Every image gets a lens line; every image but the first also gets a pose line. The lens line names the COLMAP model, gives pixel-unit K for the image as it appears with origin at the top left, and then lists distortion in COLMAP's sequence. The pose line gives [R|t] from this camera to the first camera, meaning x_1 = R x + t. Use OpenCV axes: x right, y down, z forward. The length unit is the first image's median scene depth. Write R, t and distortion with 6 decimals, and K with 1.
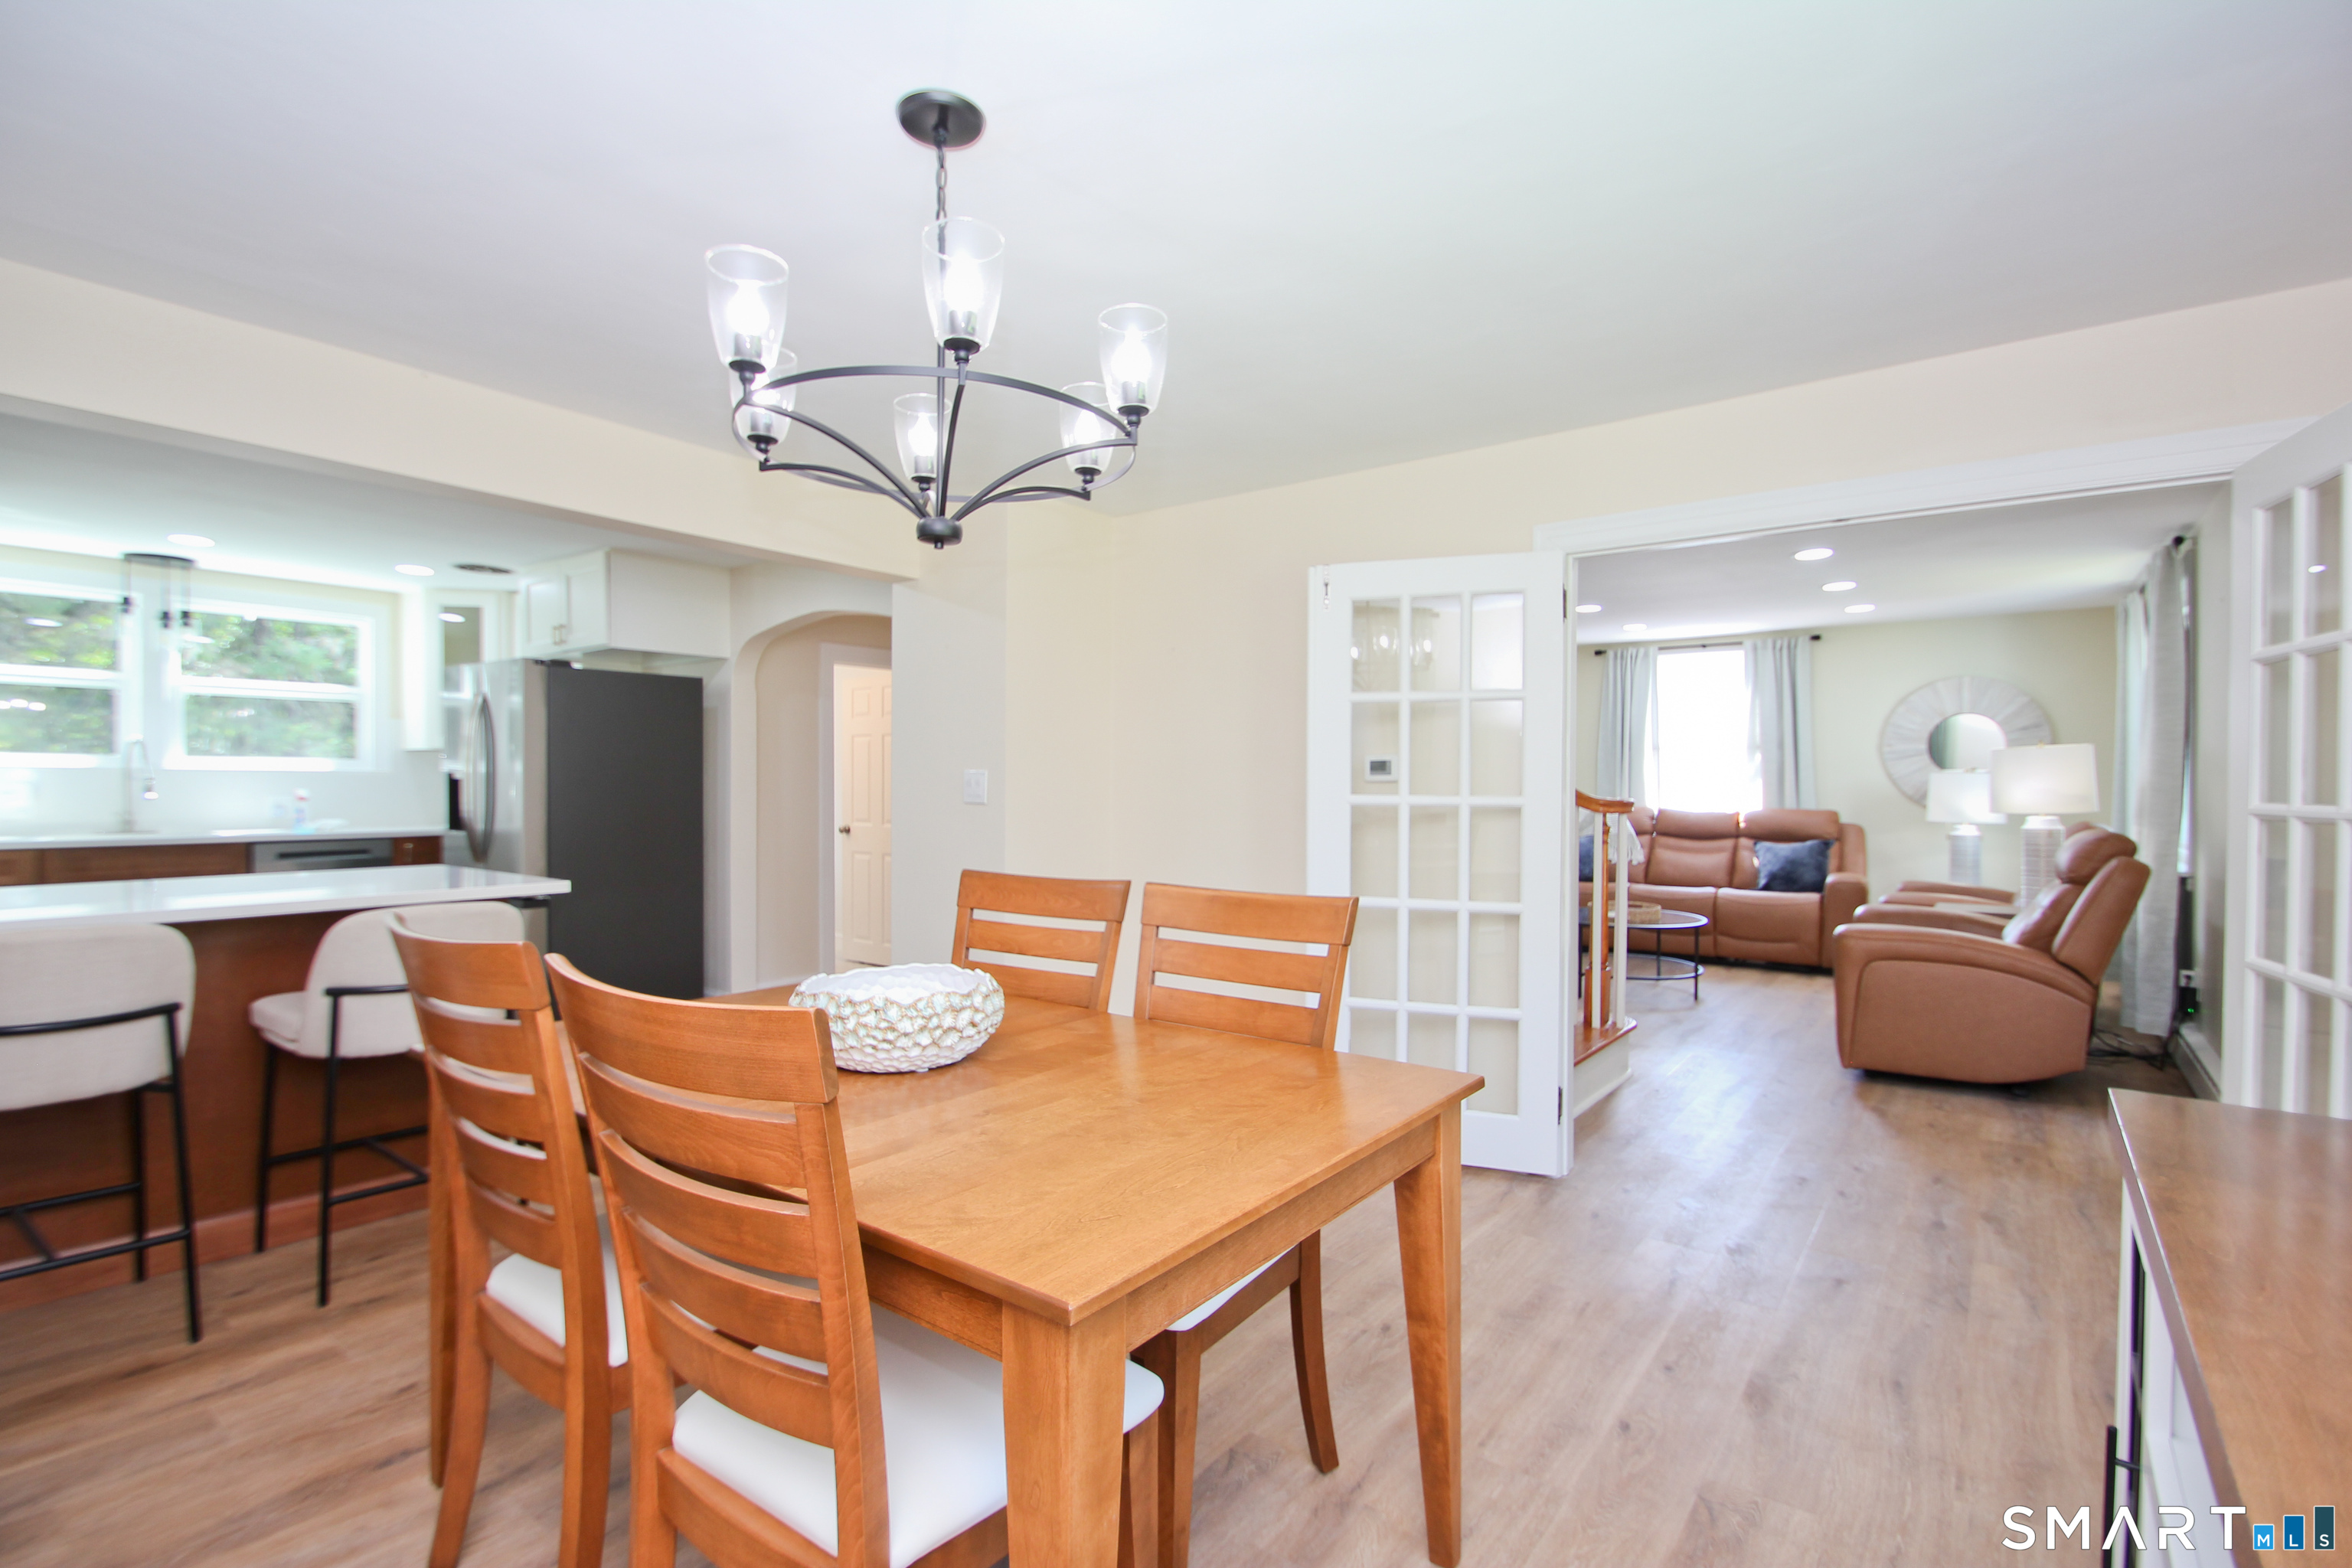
lens RADIAL K [[1099.1, 0, 1158.8], [0, 1099.1, 777.0], [0, 0, 1]] dist [0.000109, -0.000119]
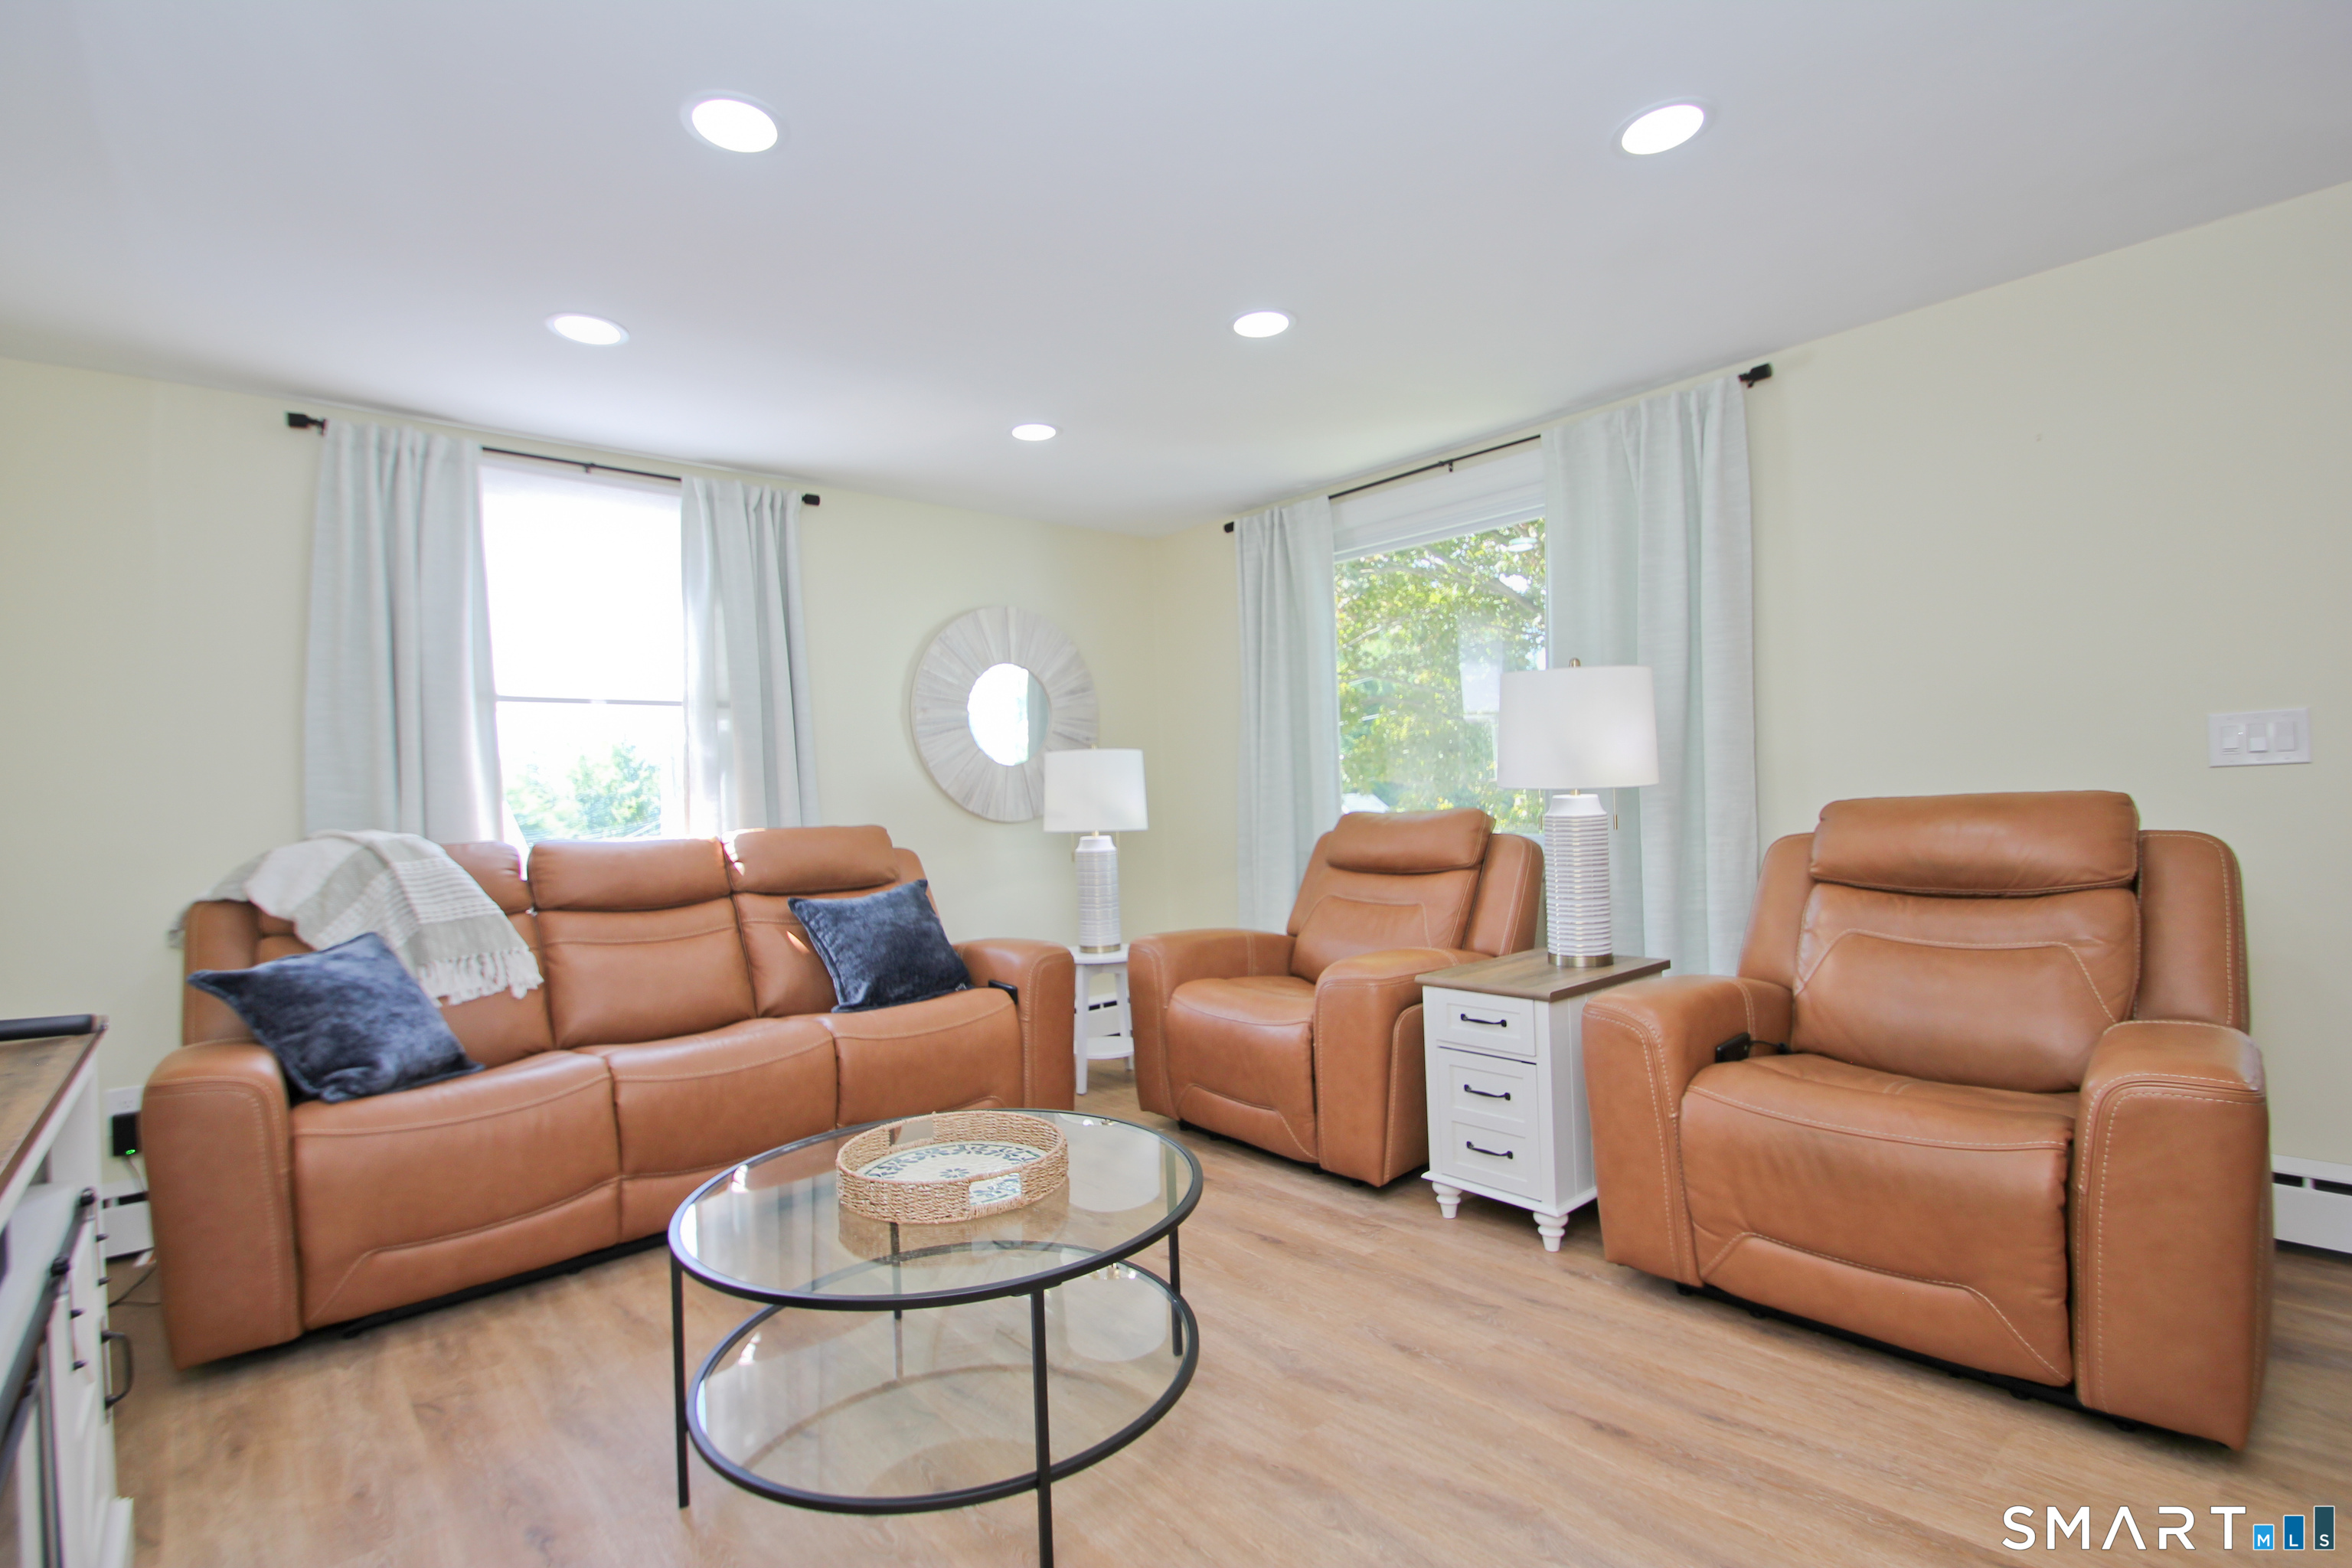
lens RADIAL K [[1099.1, 0, 1163.7], [0, 1099.1, 797.6], [0, 0, 1]] dist [0.000109, -0.000119]
pose [[0.184298, -0.013574, 0.982777, 0.114983], [0.029189, 0.999539, 0.008332, 0.015956], [-0.982437, 0.027150, 0.184610, 0.755645]]
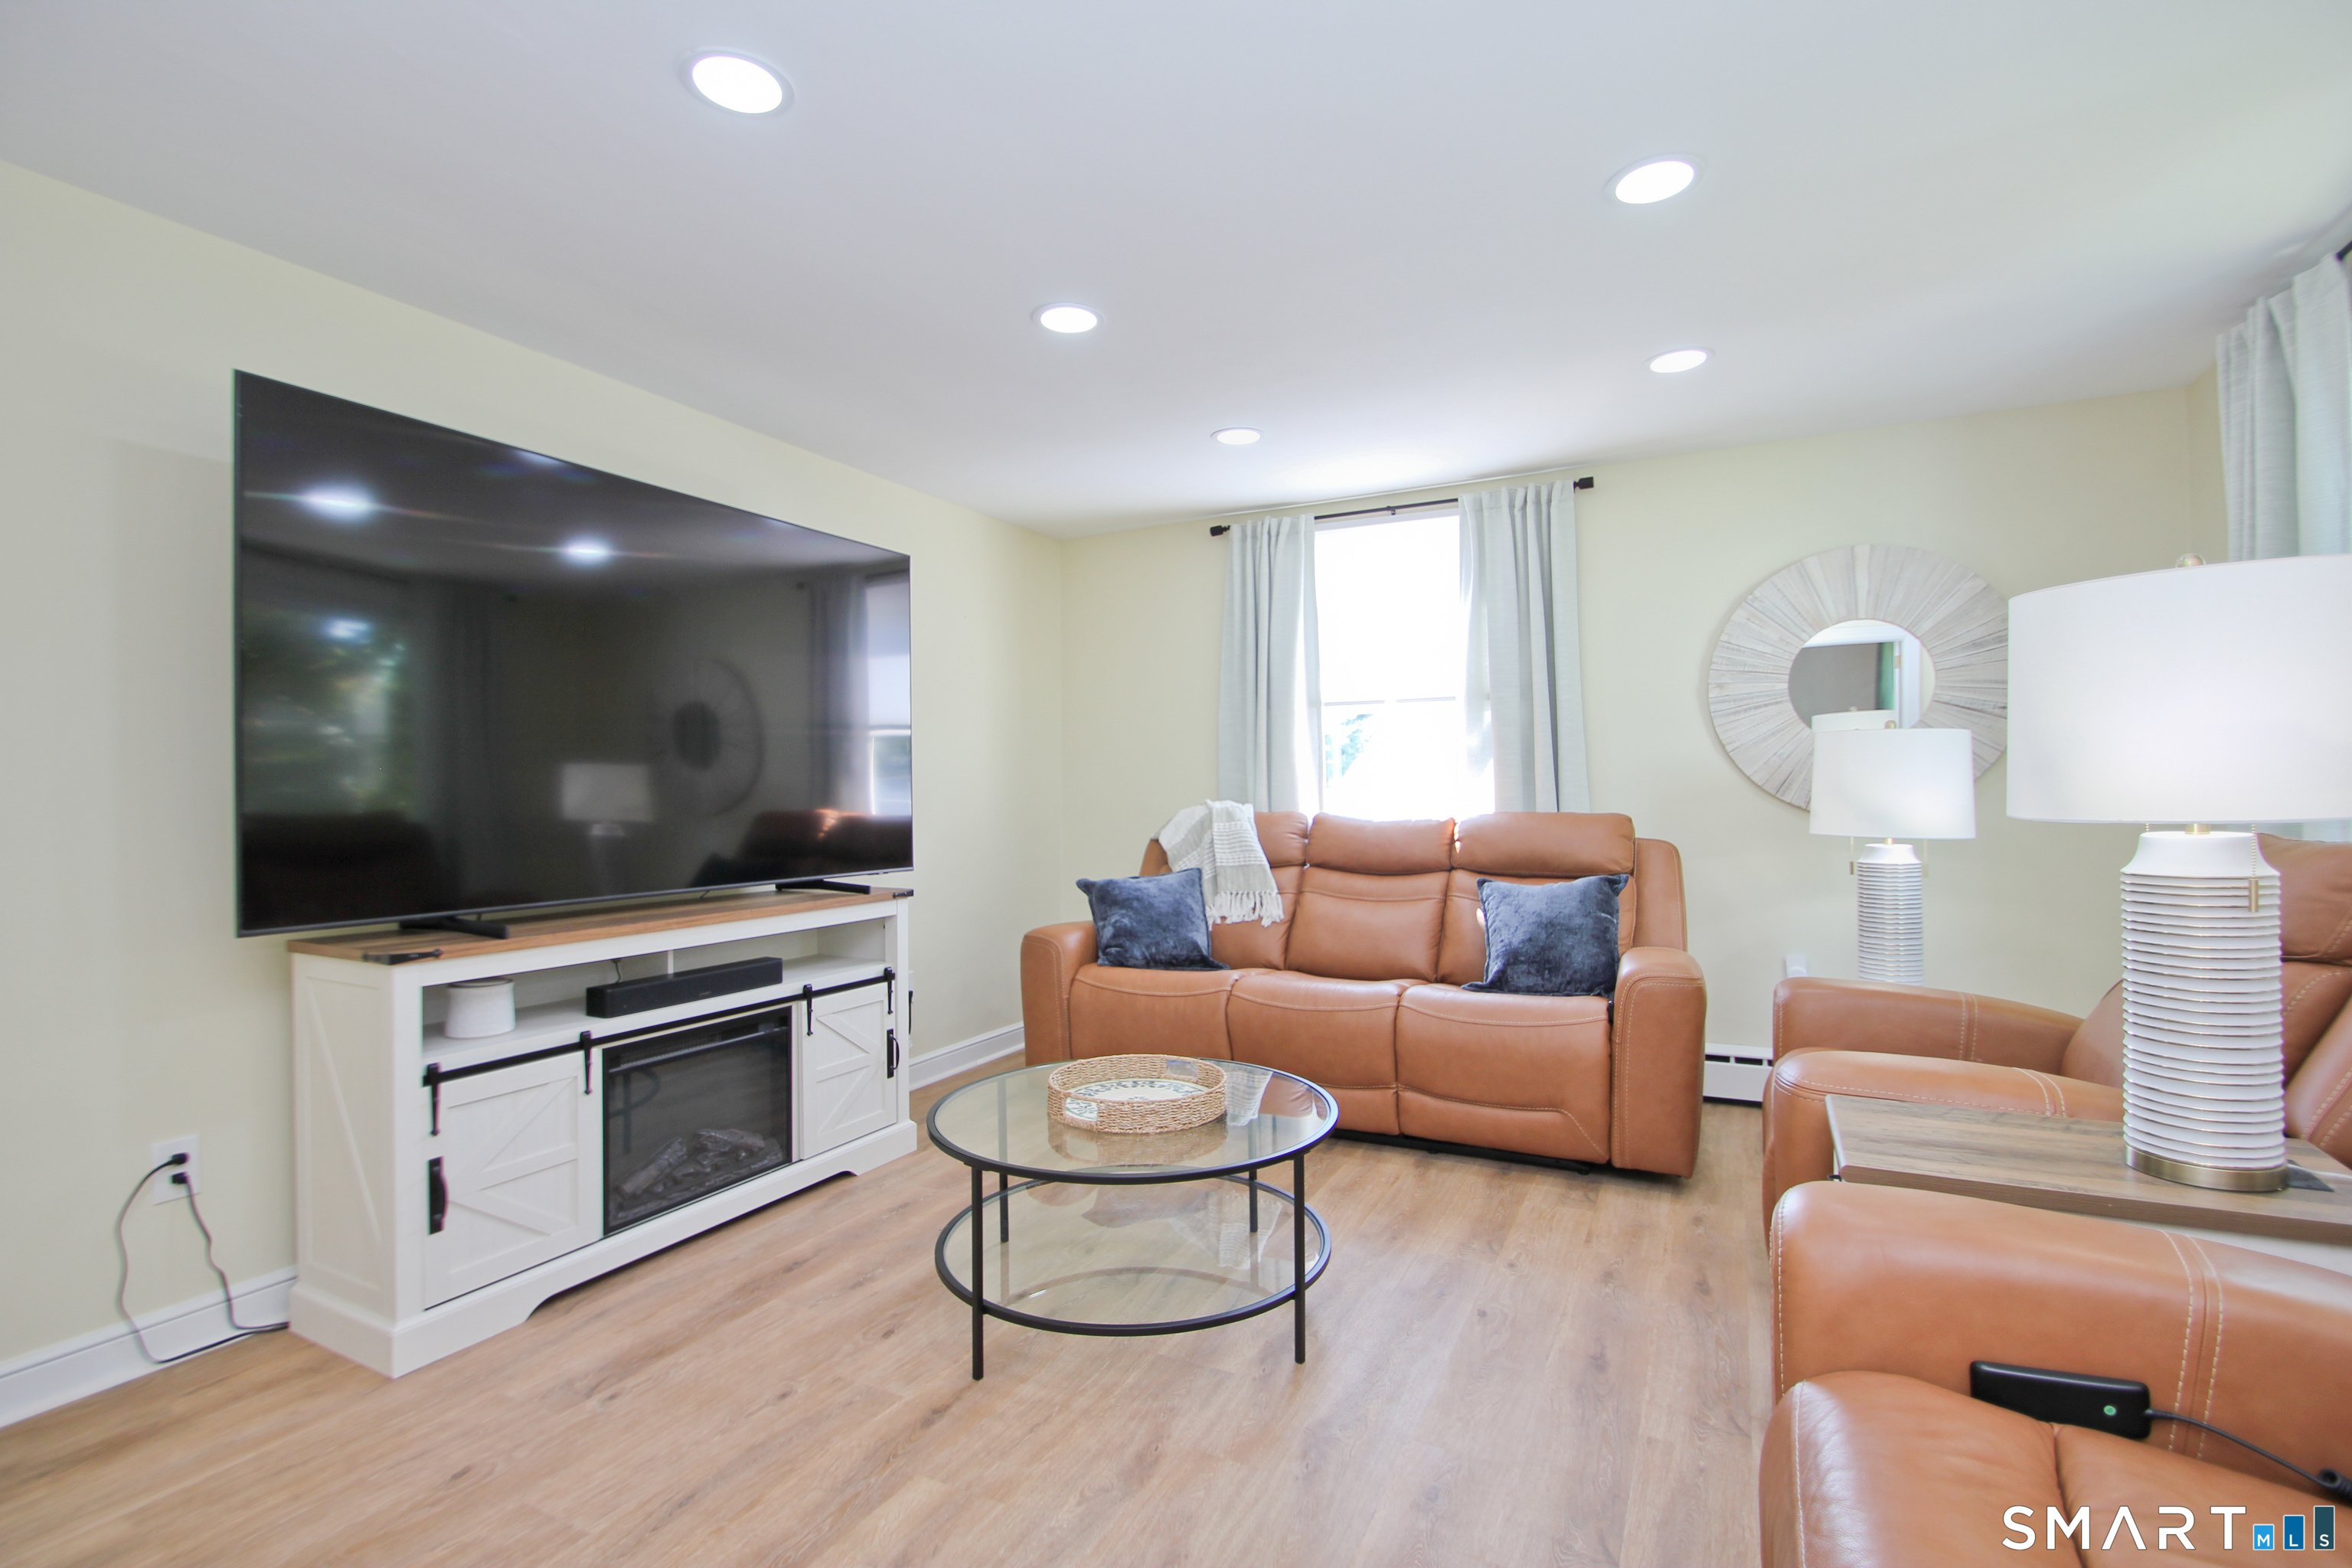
lens RADIAL K [[1099.1, 0, 1164.1], [0, 1099.1, 786.9], [0, 0, 1]] dist [0.000109, -0.000119]
pose [[0.980903, -0.014138, 0.193985, 0.304524], [0.012913, 0.999888, 0.007576, 0.010674], [-0.194071, -0.004927, 0.980975, 0.536833]]
